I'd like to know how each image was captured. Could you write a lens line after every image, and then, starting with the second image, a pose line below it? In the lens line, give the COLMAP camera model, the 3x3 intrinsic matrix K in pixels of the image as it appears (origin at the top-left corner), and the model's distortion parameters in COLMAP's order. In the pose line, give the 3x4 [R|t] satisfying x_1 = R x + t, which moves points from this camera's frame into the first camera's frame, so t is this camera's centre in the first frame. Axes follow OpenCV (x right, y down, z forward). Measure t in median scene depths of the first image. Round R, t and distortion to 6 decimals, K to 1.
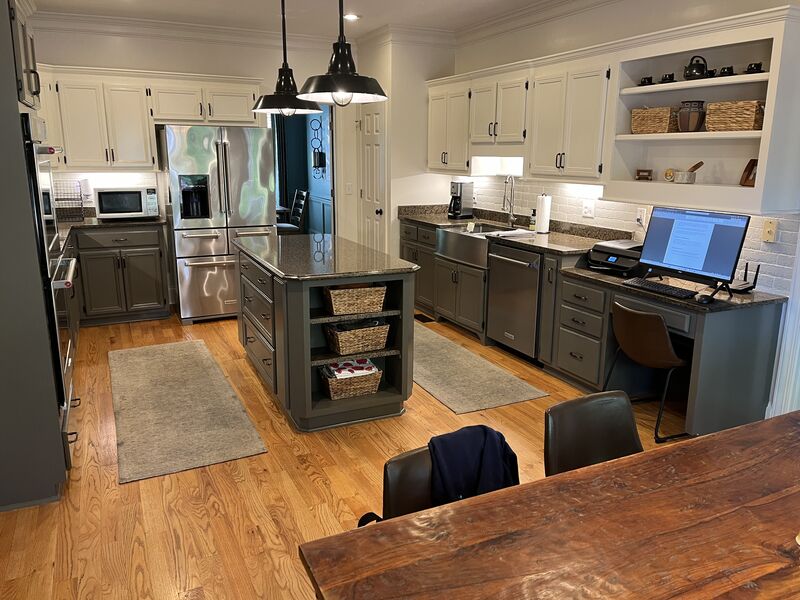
lens RADIAL K [[611.4, 0, 397.8], [0, 611.4, 300.0], [0, 0, 1]] dist [0.043847, -0.036498]
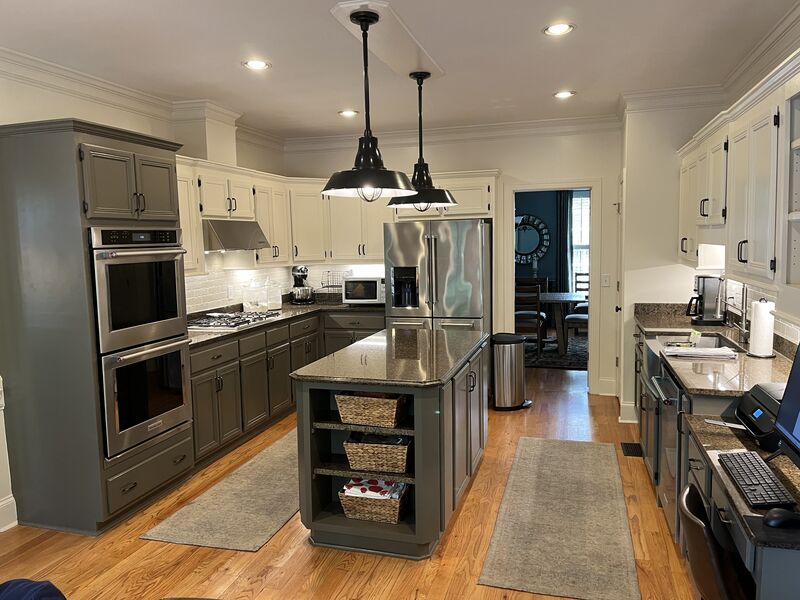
lens RADIAL K [[611.4, 0, 396.8], [0, 611.4, 298.9], [0, 0, 1]] dist [0.043847, -0.036498]
pose [[0.740794, 0.041656, -0.670439, 0.535684], [-0.130330, 0.988022, -0.082619, -0.088502], [0.658968, 0.148582, 0.737350, 0.330900]]
